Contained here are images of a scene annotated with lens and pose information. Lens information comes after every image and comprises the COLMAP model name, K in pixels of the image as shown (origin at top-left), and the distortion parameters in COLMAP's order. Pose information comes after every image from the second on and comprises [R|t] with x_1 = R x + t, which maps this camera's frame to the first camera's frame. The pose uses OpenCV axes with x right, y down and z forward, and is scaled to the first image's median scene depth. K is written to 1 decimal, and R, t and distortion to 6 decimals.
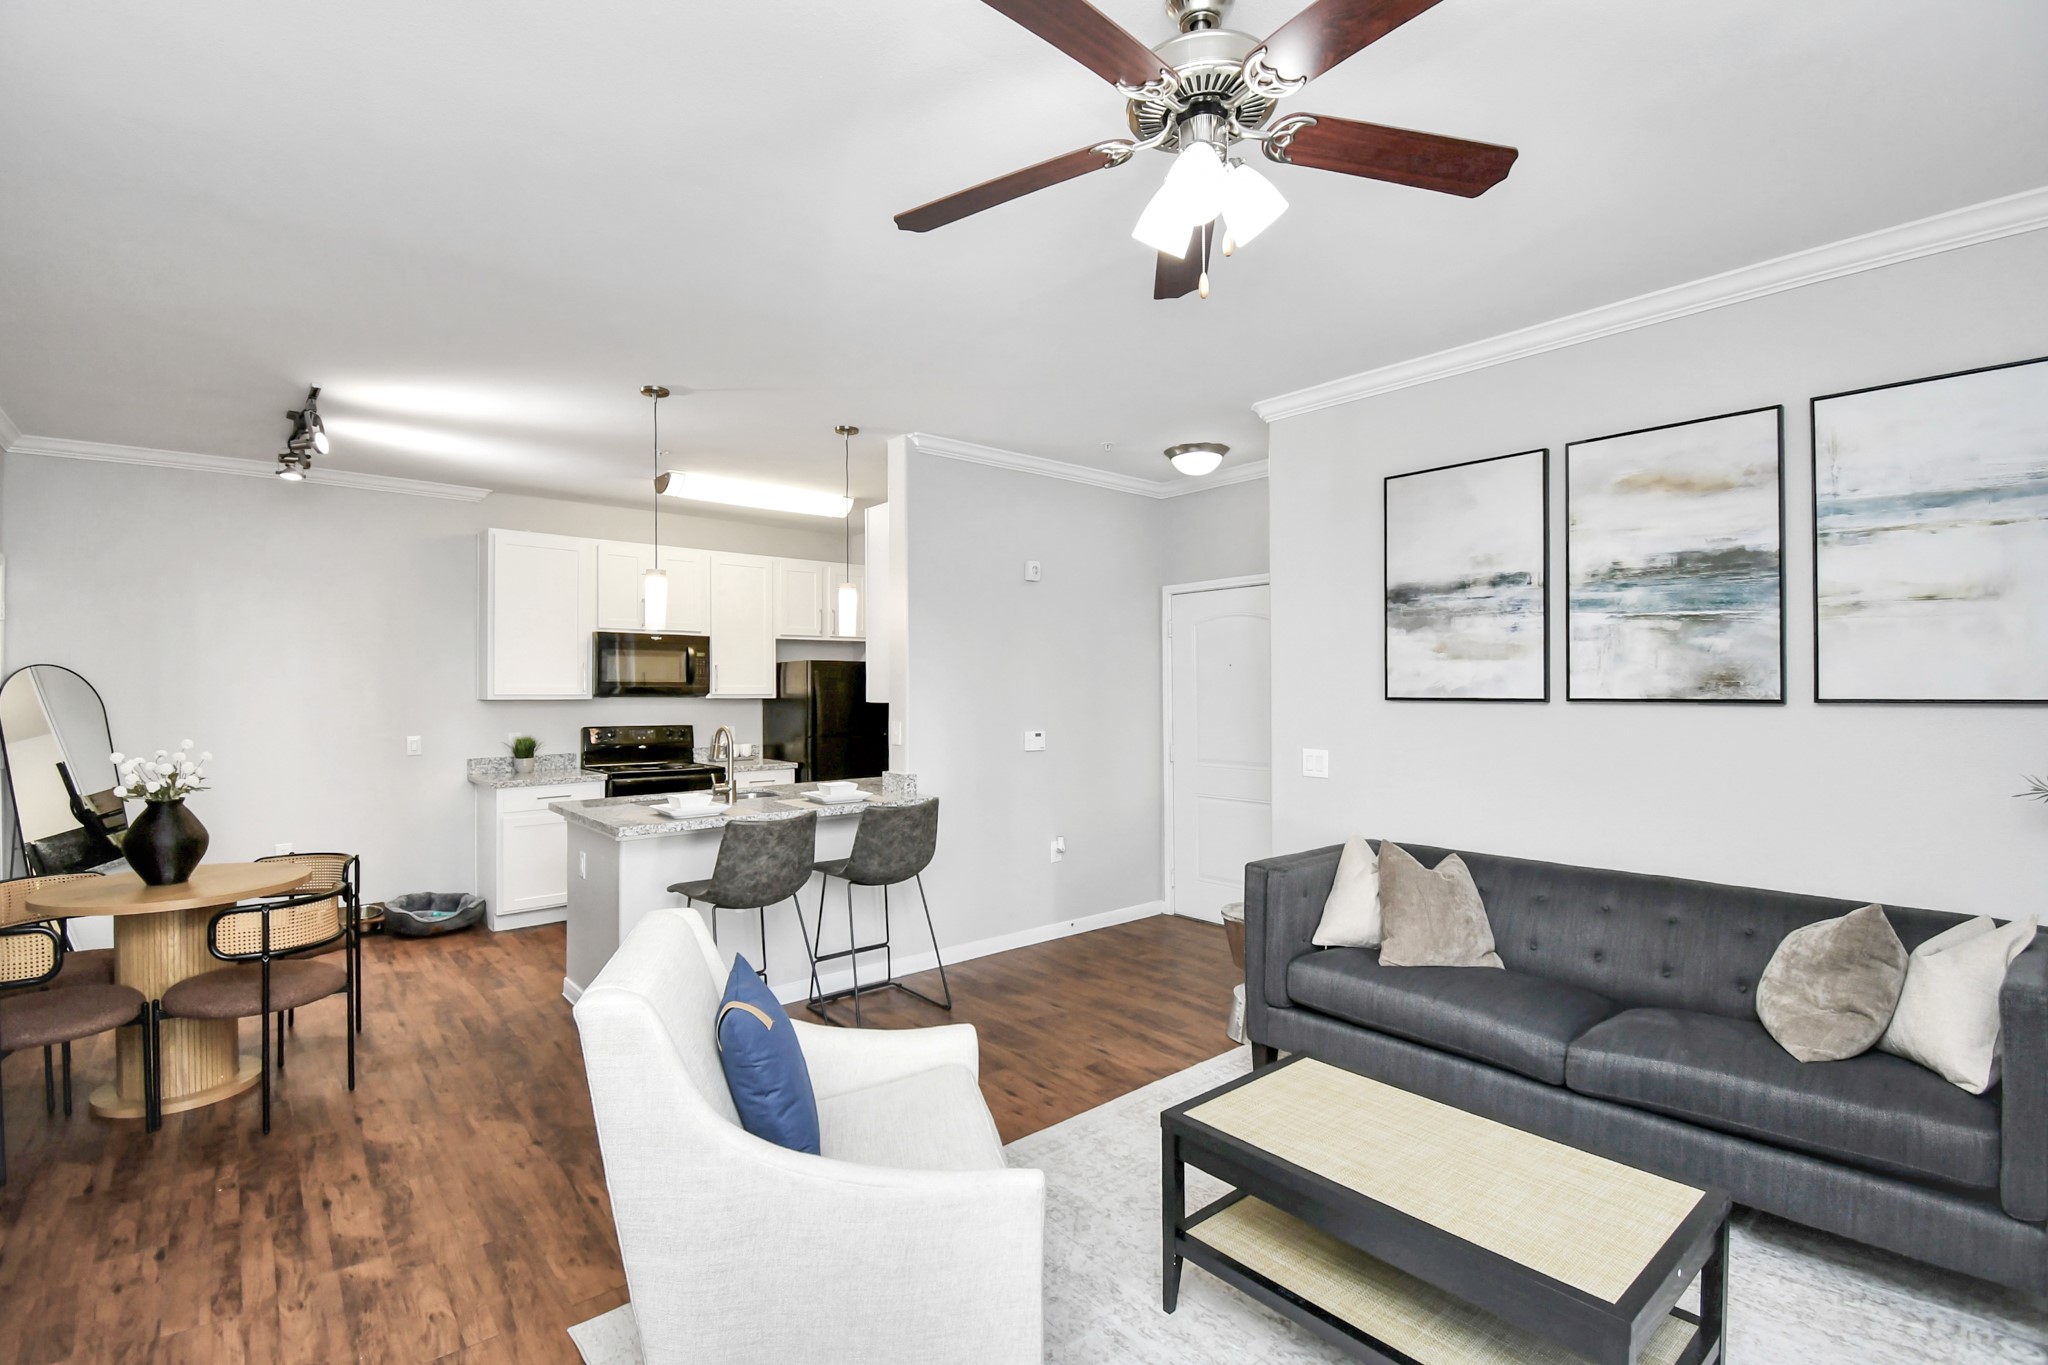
lens RADIAL K [[889.1, 0, 996.5], [0, 889.1, 648.3], [0, 0, 1]] dist [0.021543, -0.024427]
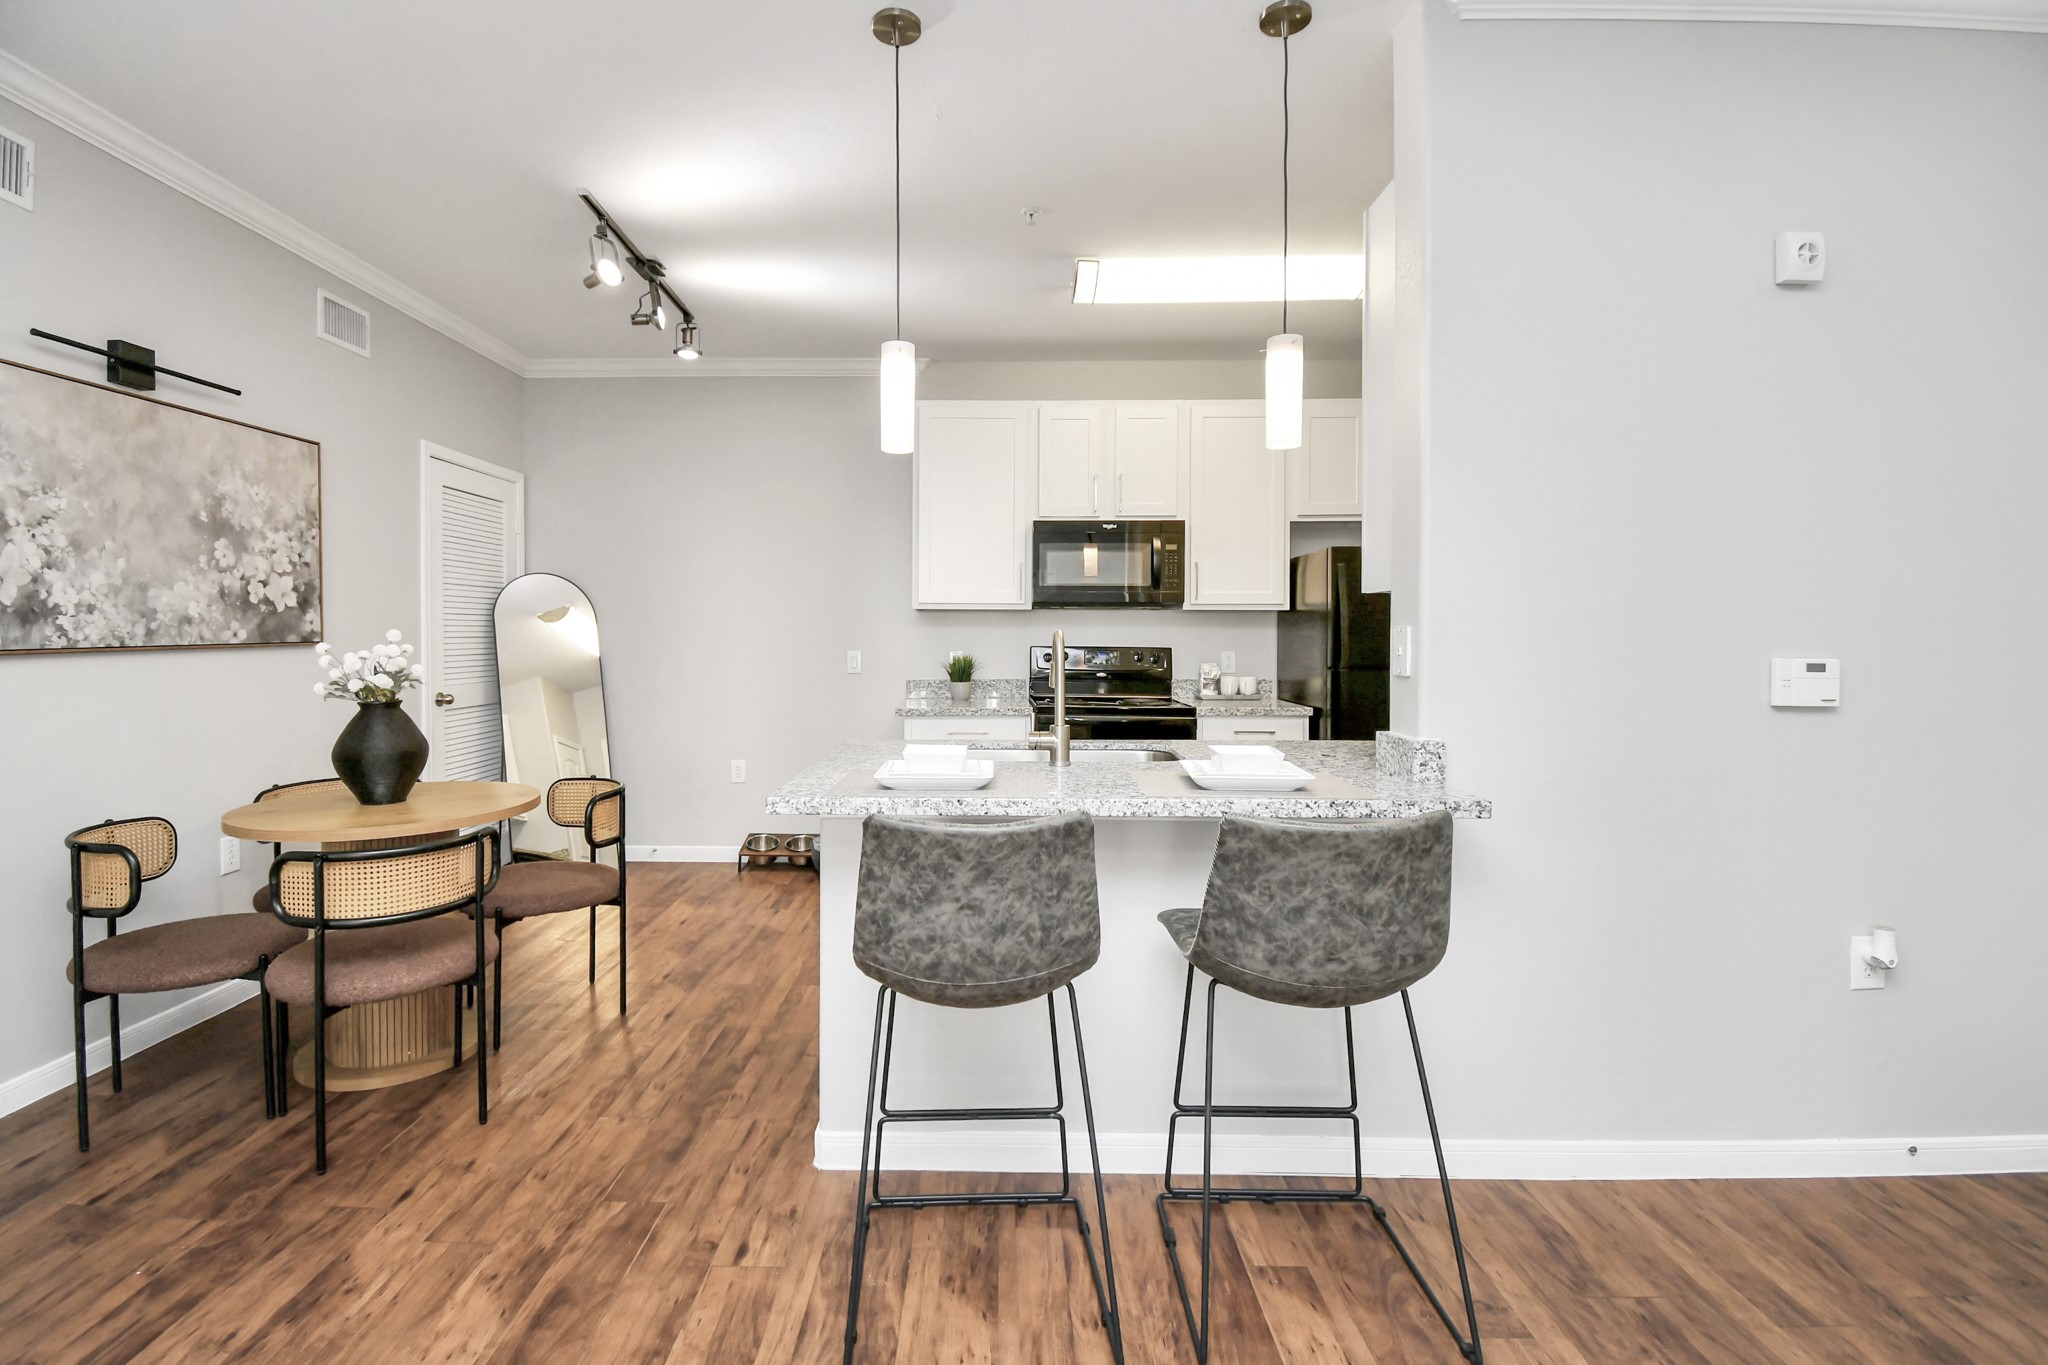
lens RADIAL K [[889.1, 0, 996.5], [0, 889.1, 648.3], [0, 0, 1]] dist [0.021543, -0.024427]
pose [[0.761916, 0.012685, -0.647551, 0.027199], [0.027739, 0.998252, 0.052194, 0.062488], [0.647081, -0.057730, 0.760232, 0.500476]]
